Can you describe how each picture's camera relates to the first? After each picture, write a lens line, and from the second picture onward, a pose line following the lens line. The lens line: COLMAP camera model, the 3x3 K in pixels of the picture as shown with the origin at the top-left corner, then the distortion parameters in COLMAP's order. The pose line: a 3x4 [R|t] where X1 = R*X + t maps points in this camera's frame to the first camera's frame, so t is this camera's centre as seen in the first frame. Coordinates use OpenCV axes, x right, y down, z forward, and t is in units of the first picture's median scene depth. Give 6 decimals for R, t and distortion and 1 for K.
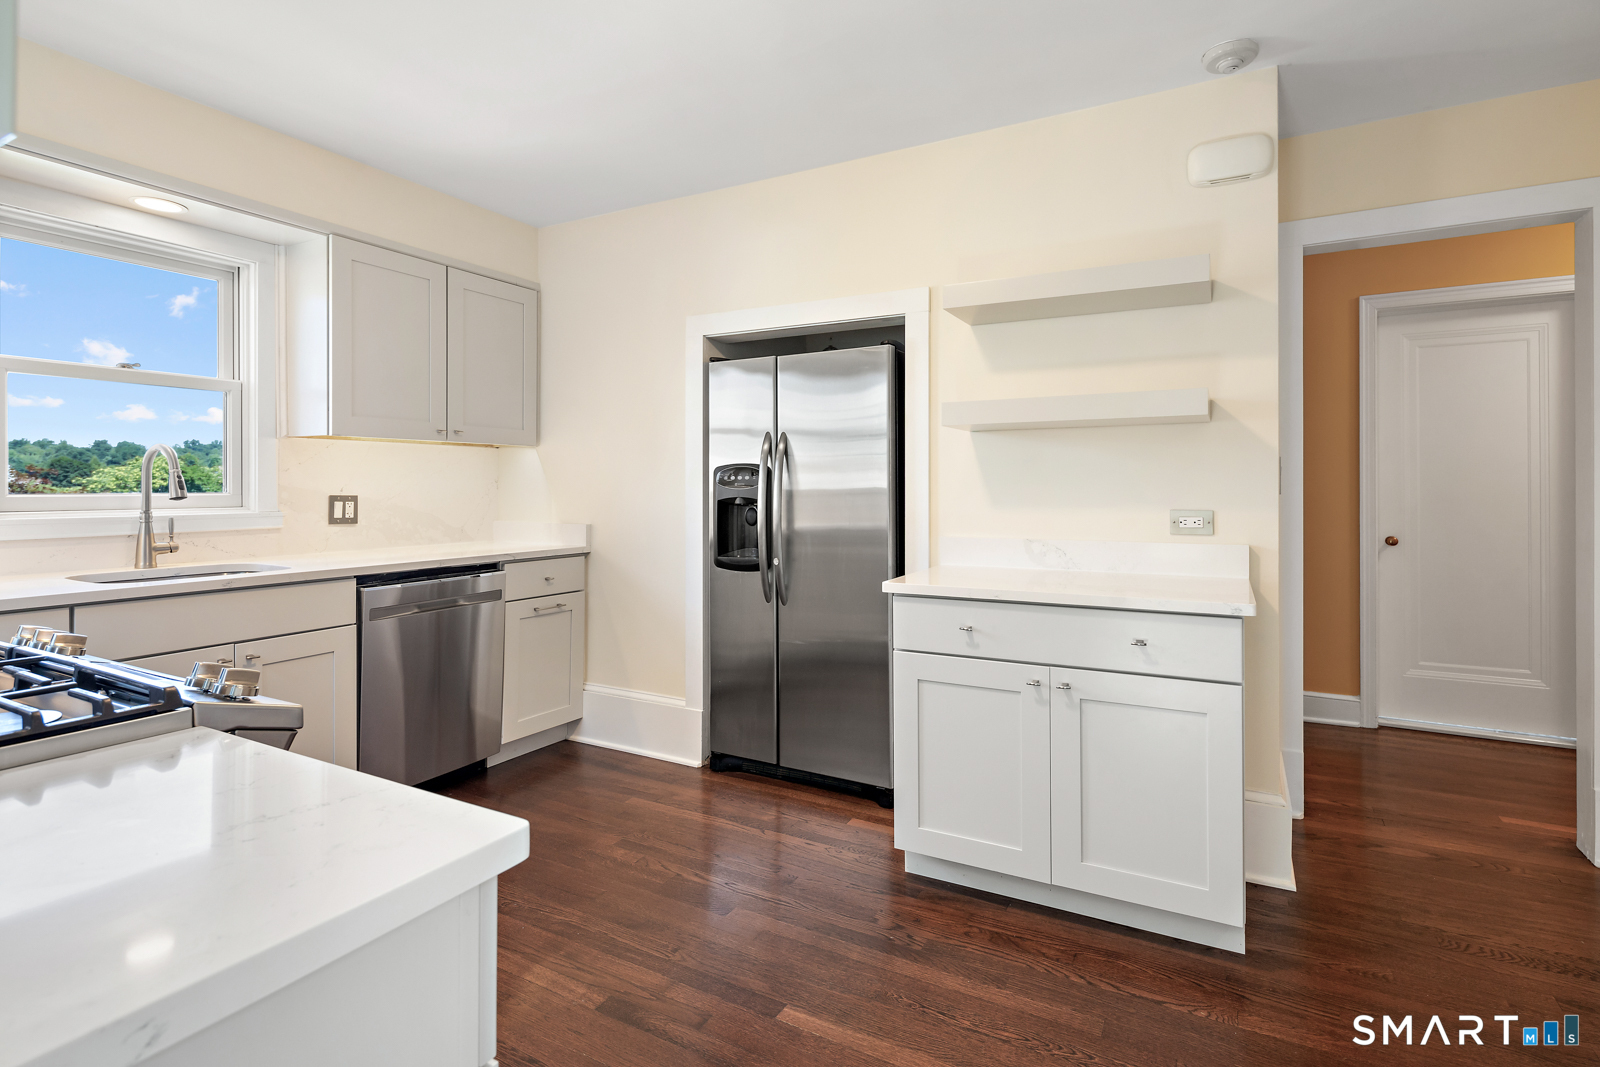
lens RADIAL K [[783.5, 0, 800.7], [0, 783.5, 492.7], [0, 0, 1]] dist [0.004026, -0.005036]
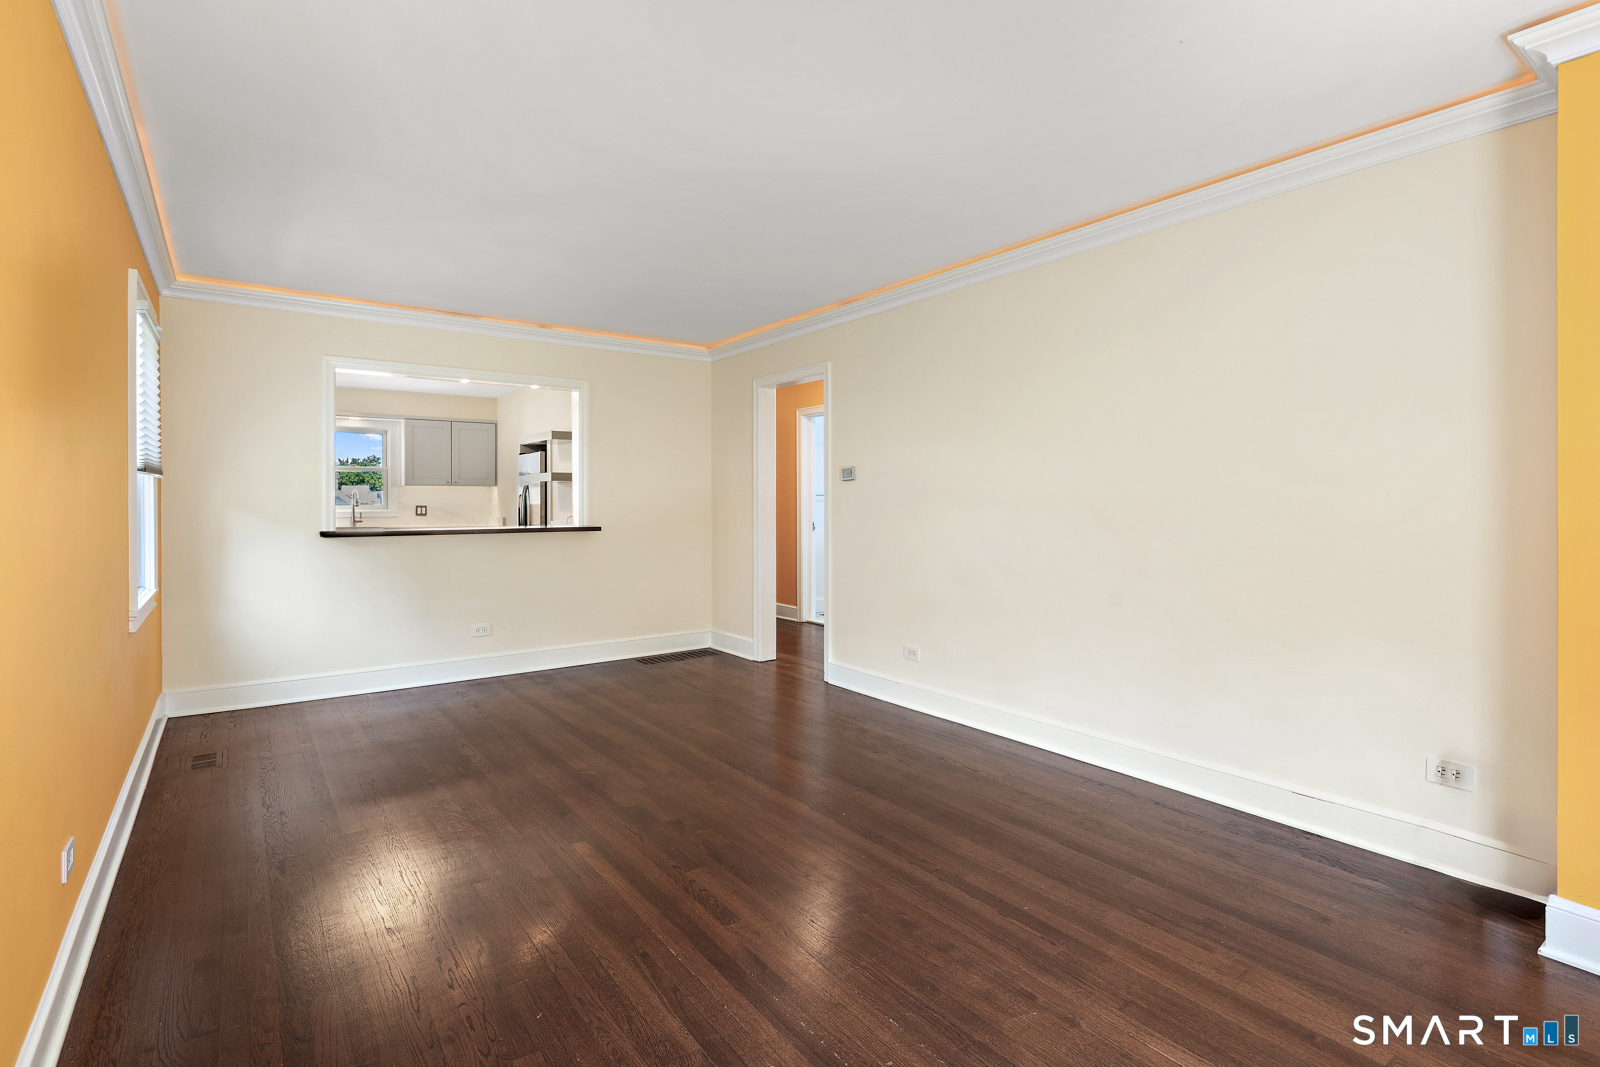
lens RADIAL K [[783.5, 0, 804.5], [0, 783.5, 499.3], [0, 0, 1]] dist [0.004026, -0.005036]
pose [[0.904654, 0.000531, -0.426146, 2.025238], [-0.002745, 0.999986, -0.004582, -0.009458], [0.426138, 0.005315, 0.904643, -1.049931]]
